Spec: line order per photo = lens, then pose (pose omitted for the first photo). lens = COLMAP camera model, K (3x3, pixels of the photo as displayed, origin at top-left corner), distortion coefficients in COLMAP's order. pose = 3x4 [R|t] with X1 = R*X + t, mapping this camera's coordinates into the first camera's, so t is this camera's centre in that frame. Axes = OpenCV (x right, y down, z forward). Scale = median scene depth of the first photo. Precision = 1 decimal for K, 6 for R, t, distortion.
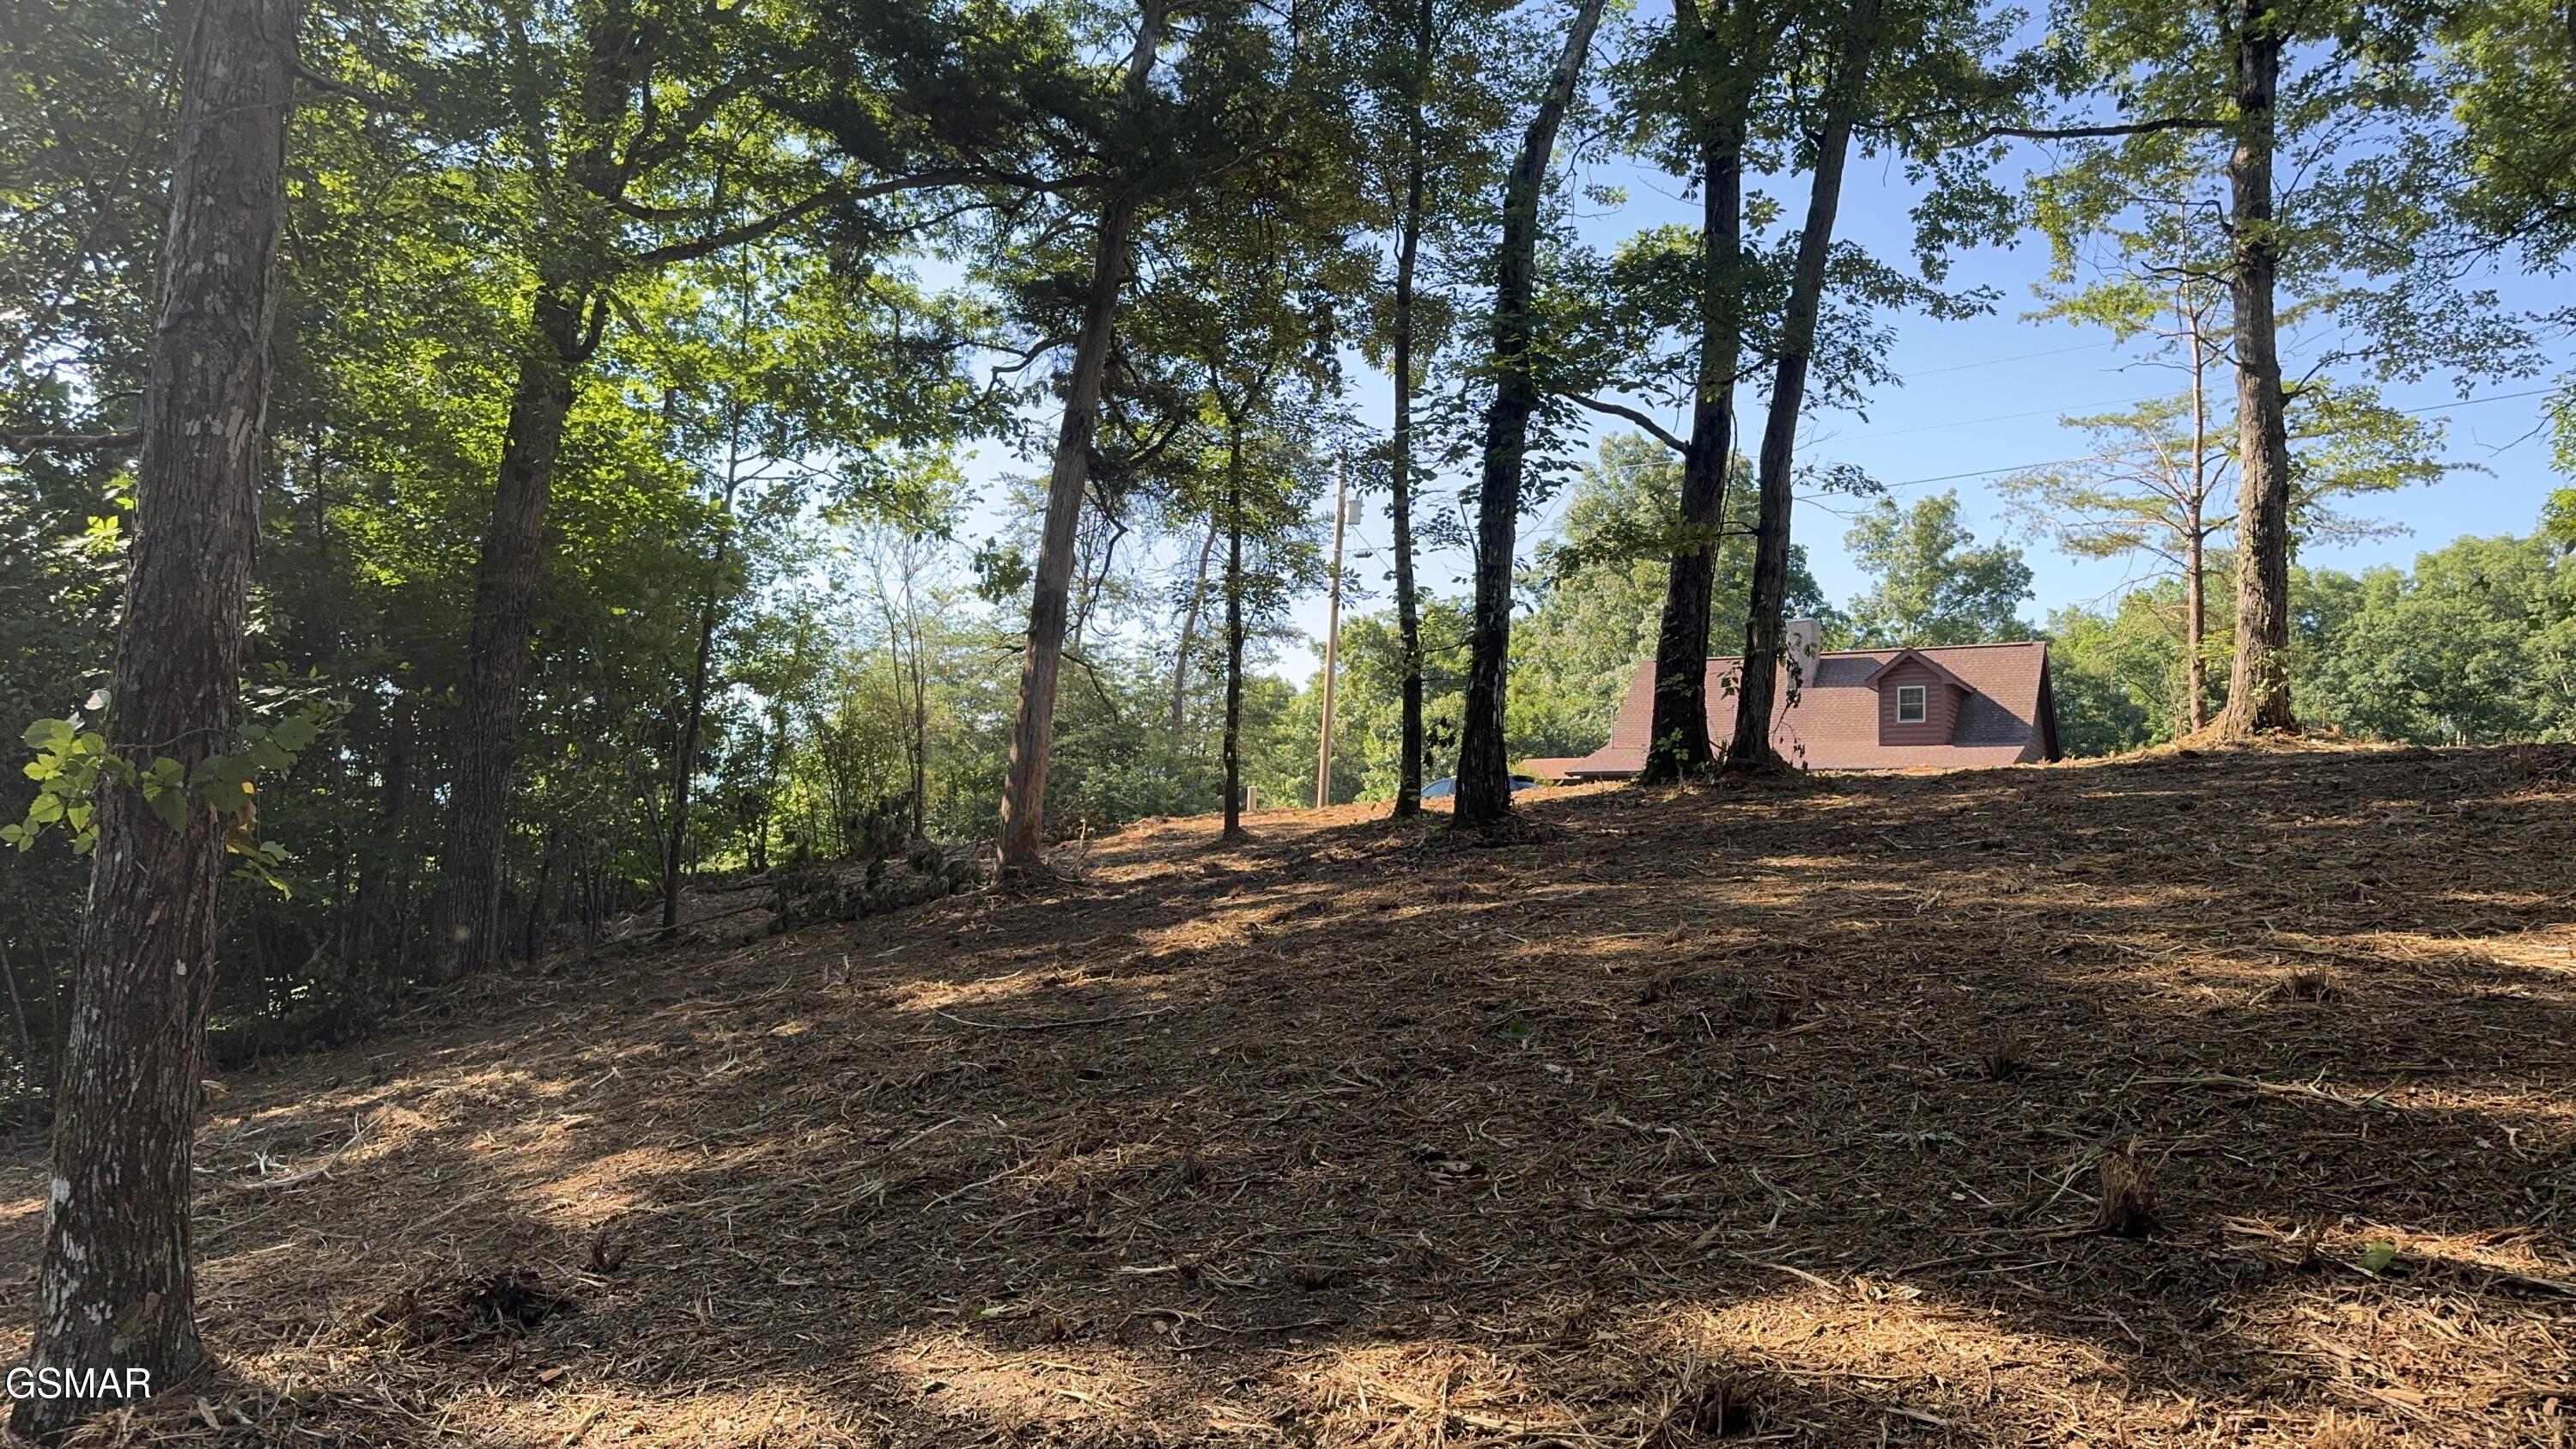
lens RADIAL K [[1807.3, 0, 1291.7], [0, 1807.3, 729.7], [0, 0, 1]] dist [0.076802, -0.094729]
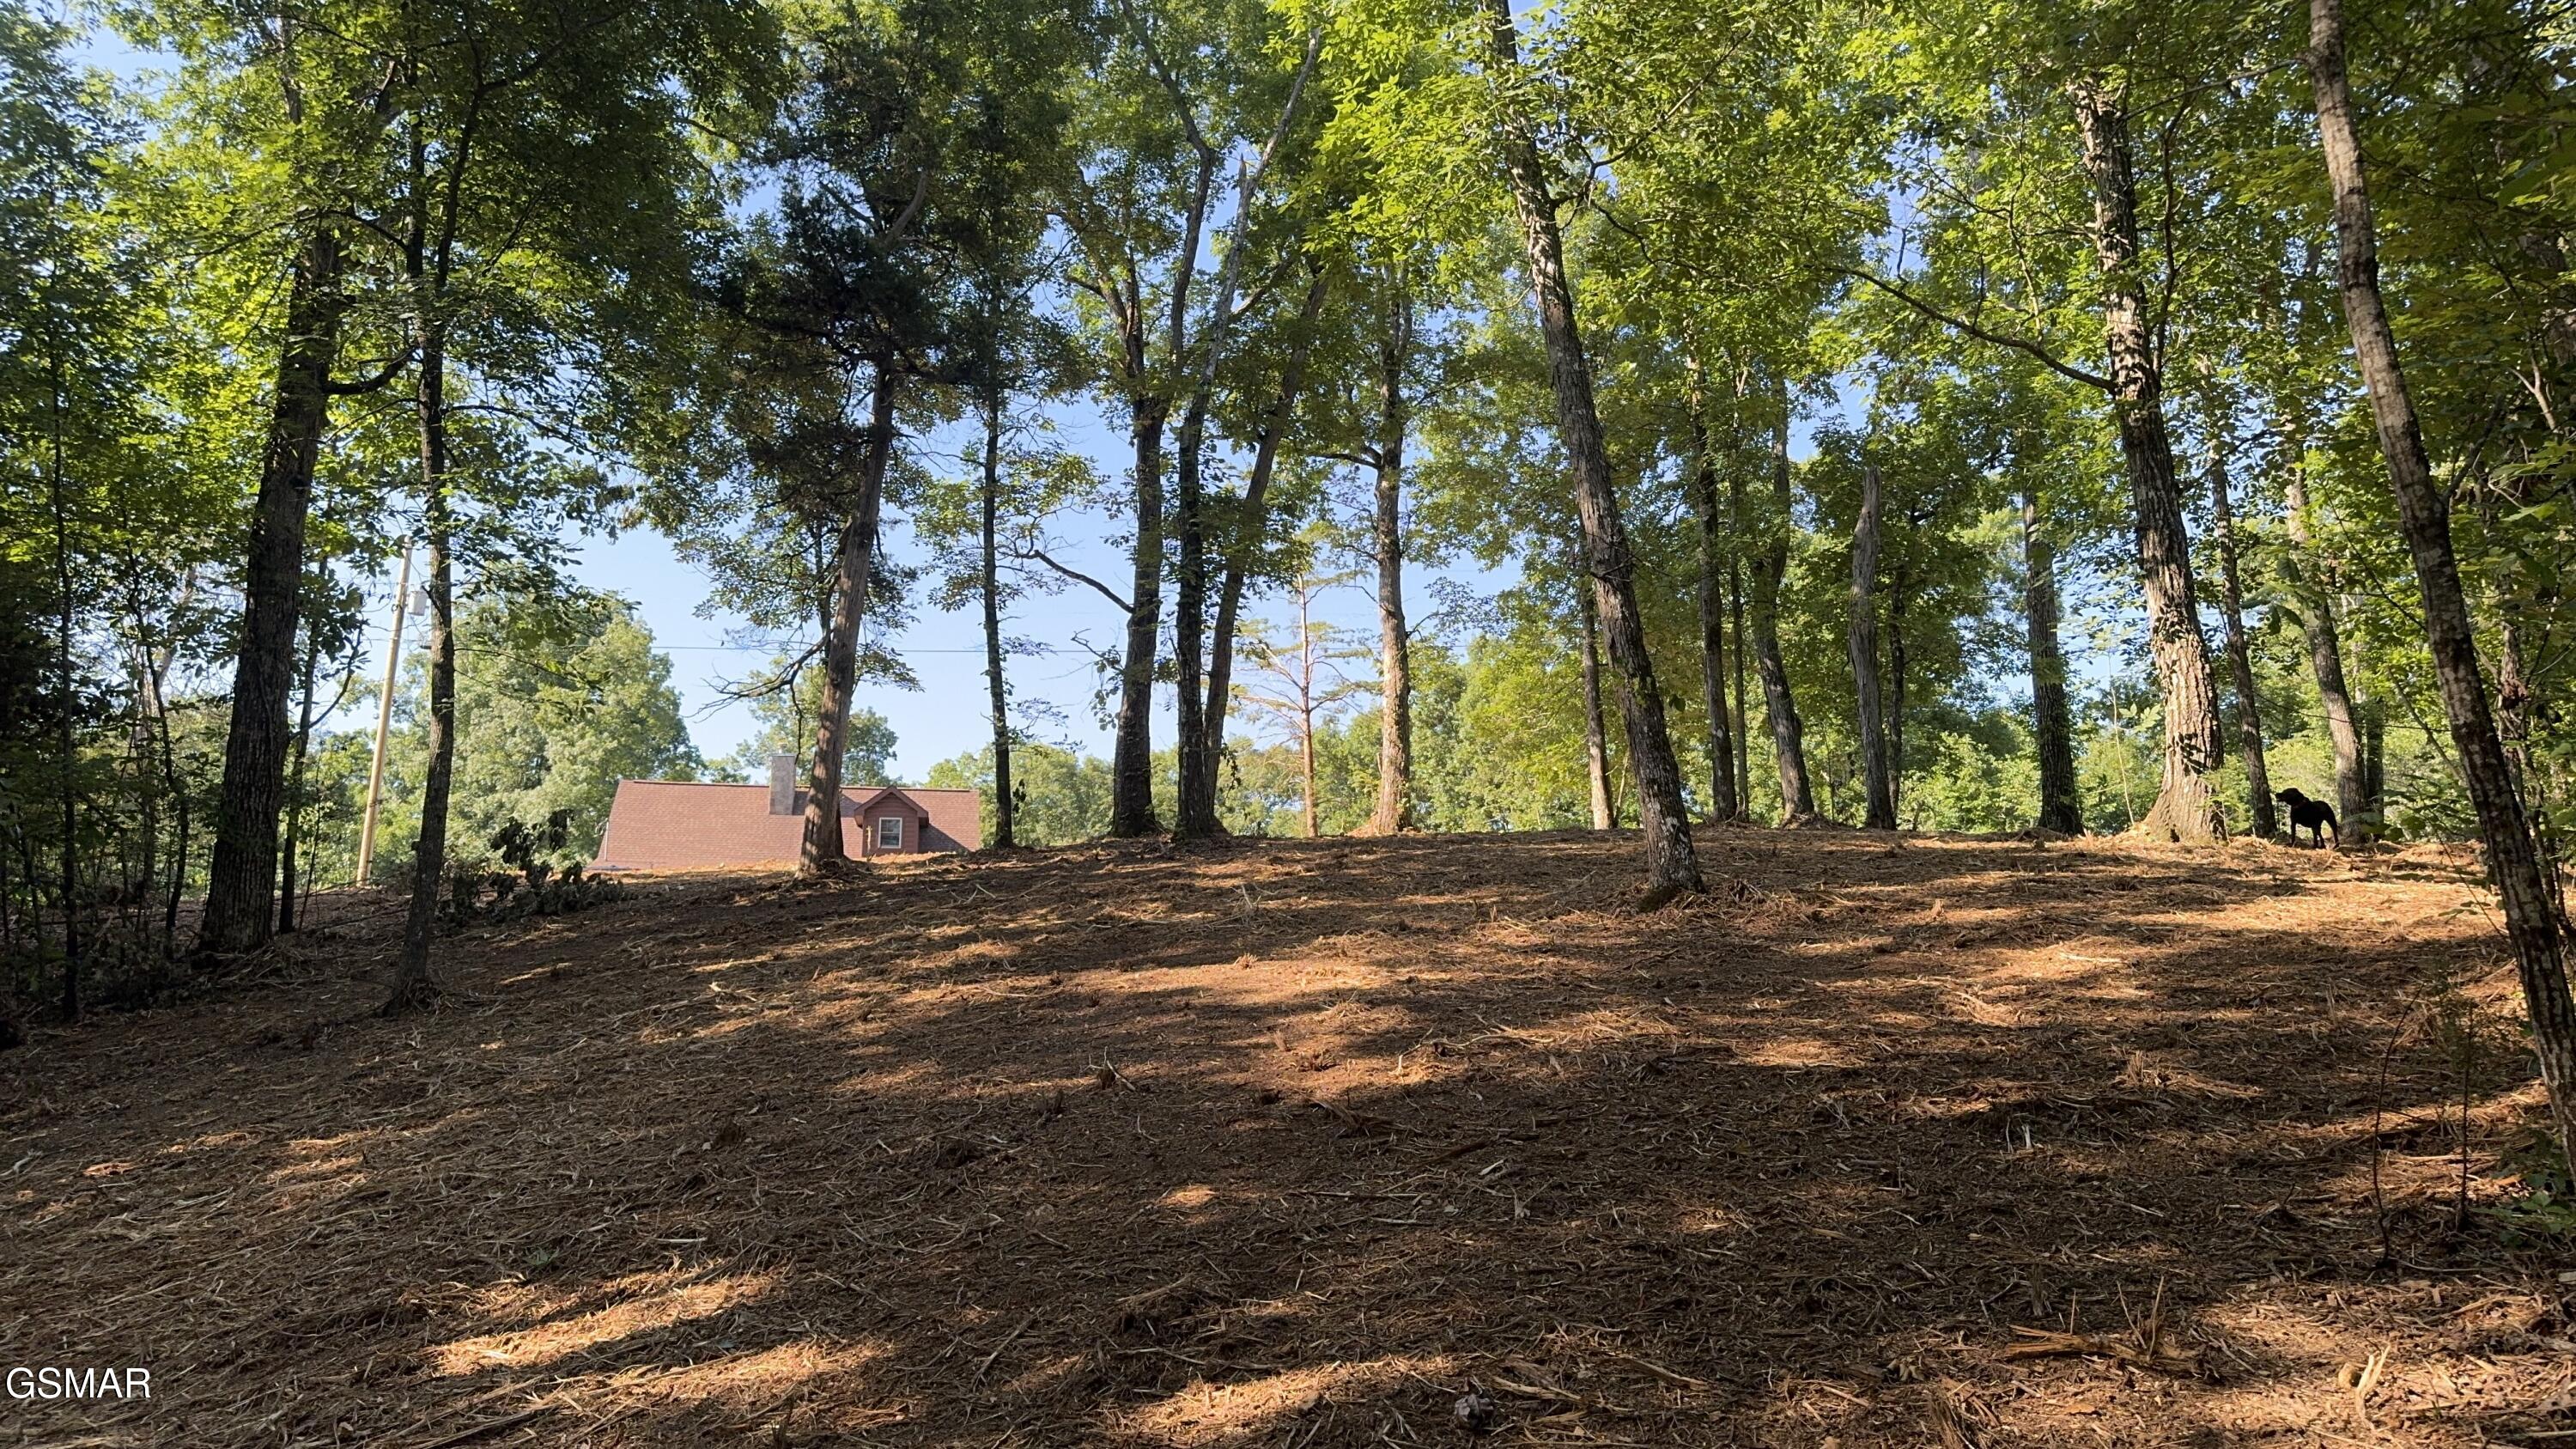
lens RADIAL K [[1807.3, 0, 1277.9], [0, 1807.3, 735.0], [0, 0, 1]] dist [0.076802, -0.094729]
pose [[0.753917, 0.097137, 0.649748, -0.754152], [-0.039507, 0.993922, -0.102750, 0.105913], [-0.655780, 0.051795, 0.753173, -0.203693]]
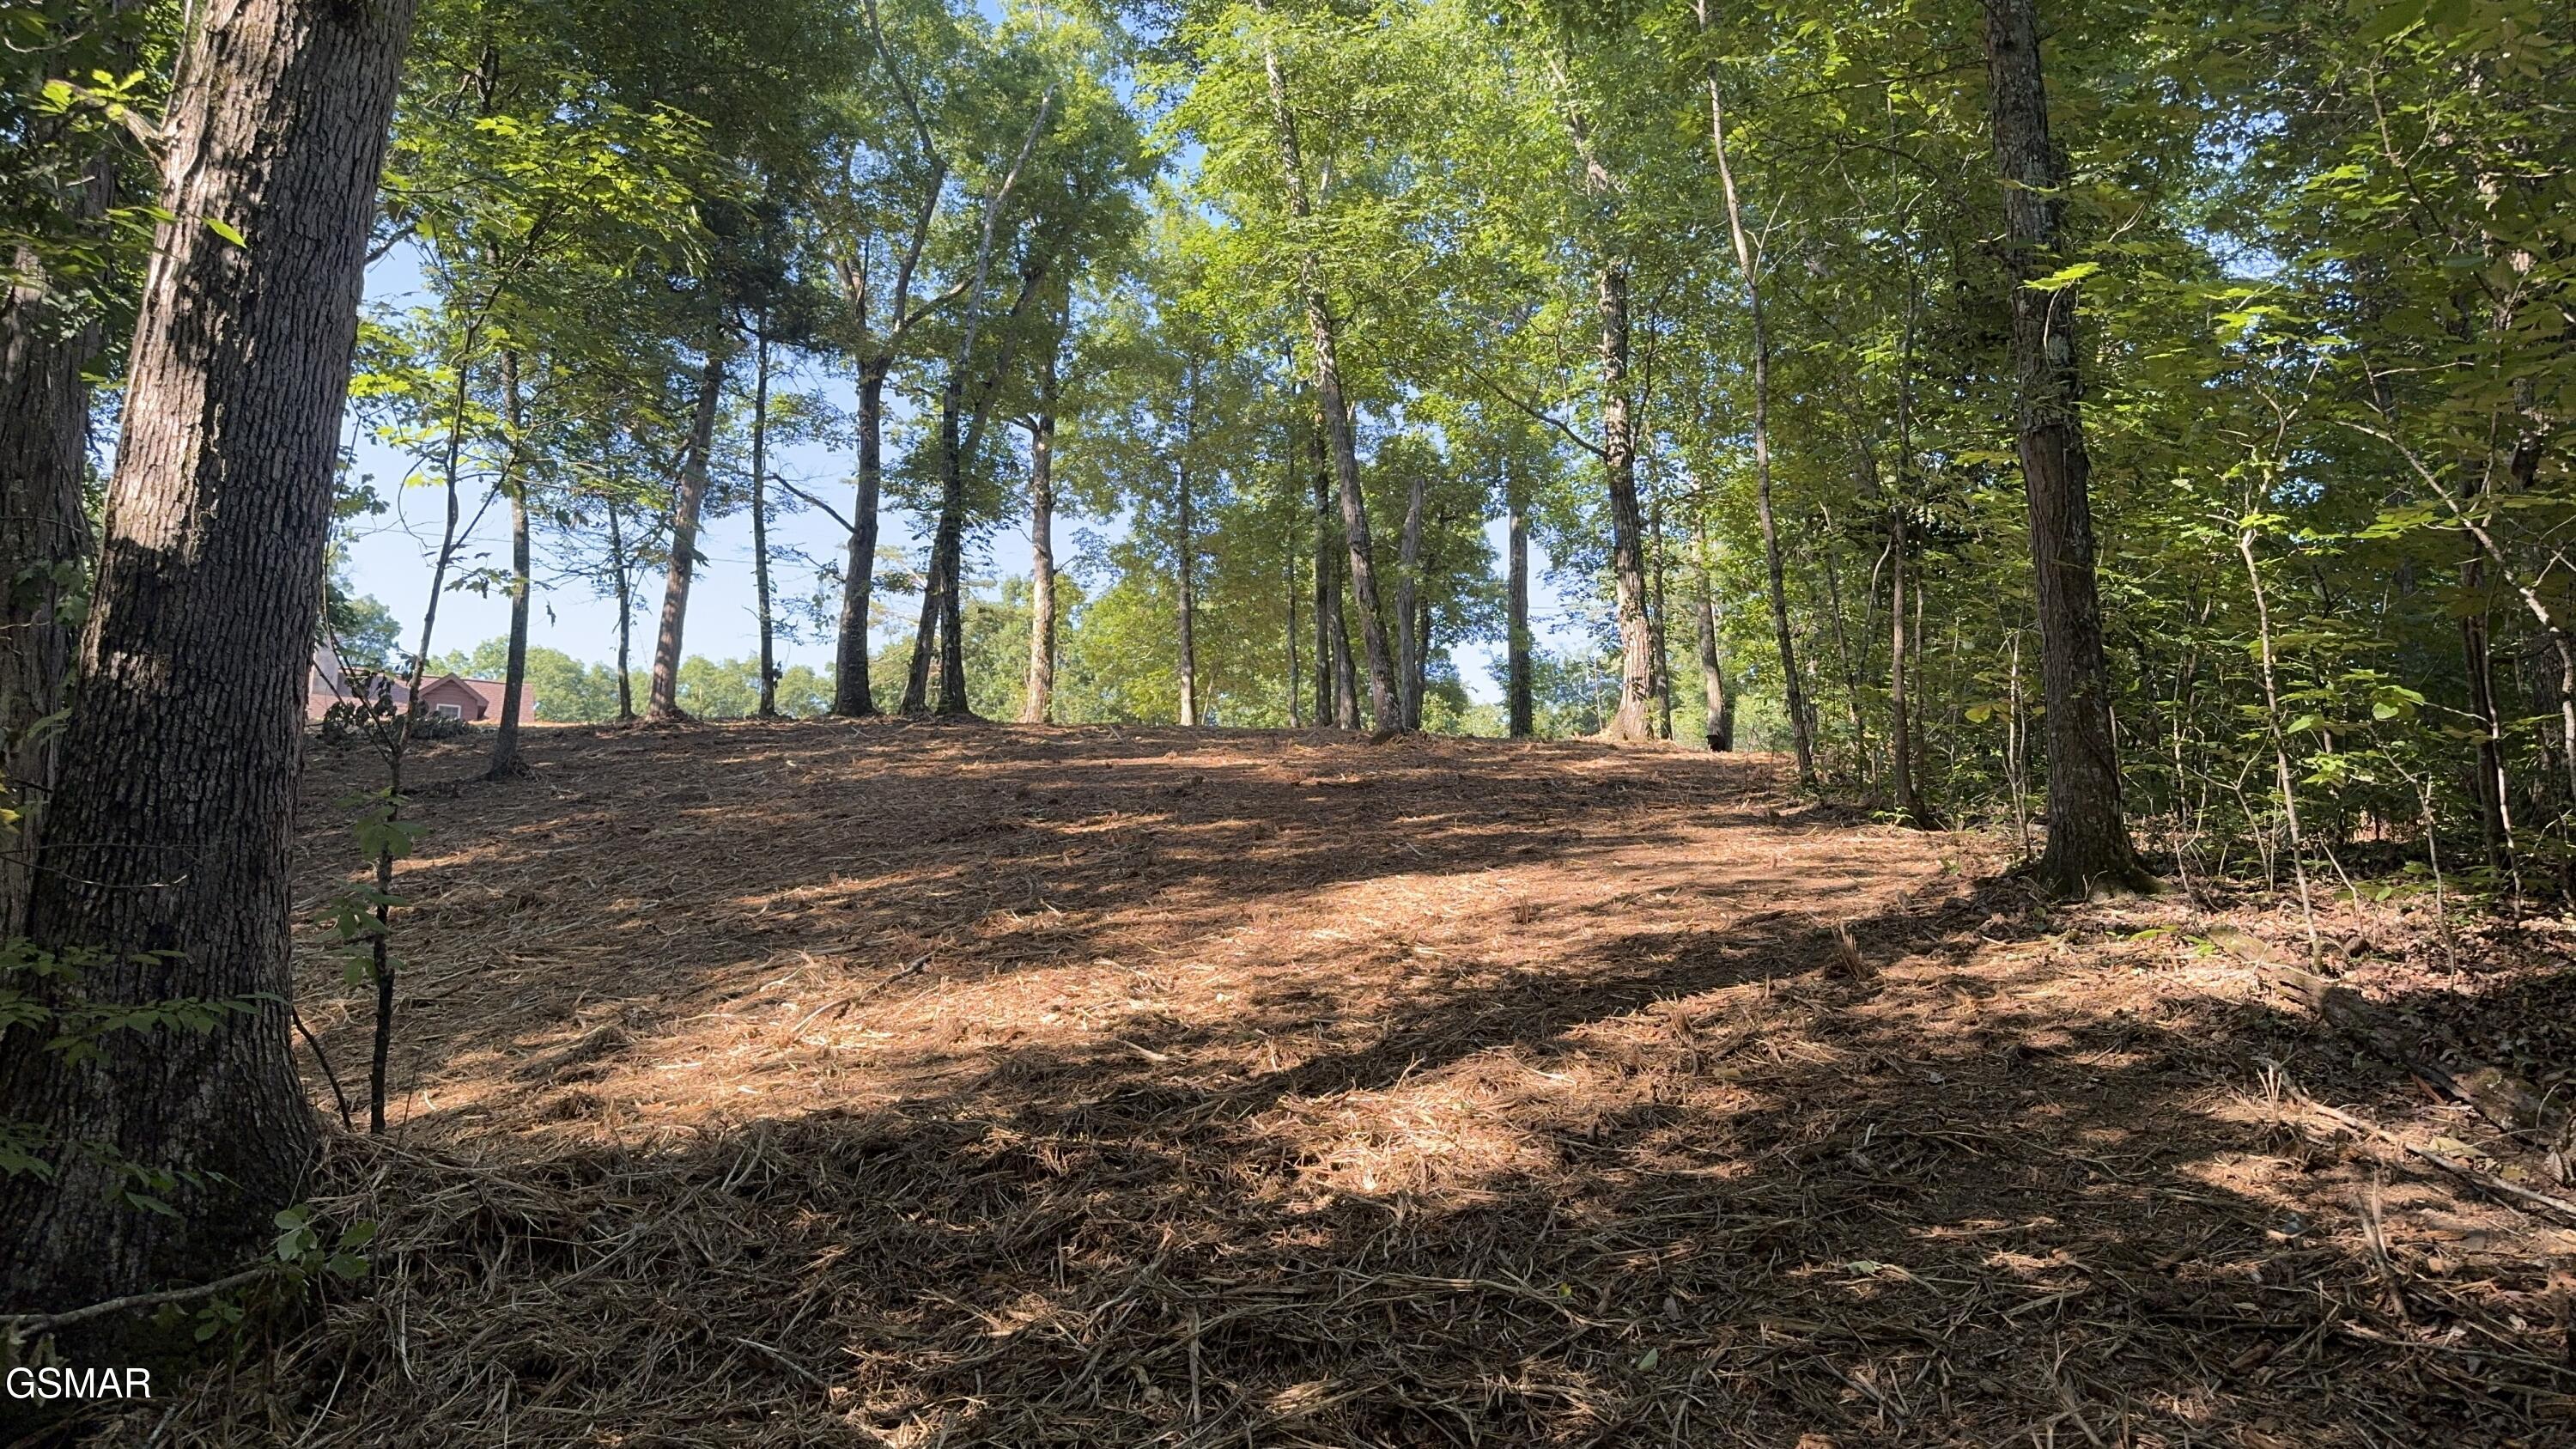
lens RADIAL K [[1807.3, 0, 1305.3], [0, 1807.3, 743.0], [0, 0, 1]] dist [0.076802, -0.094729]
pose [[0.509155, 0.114178, 0.853068, -1.258678], [-0.074925, 0.993279, -0.088225, 0.207581], [-0.857407, -0.018996, 0.514288, -0.357274]]
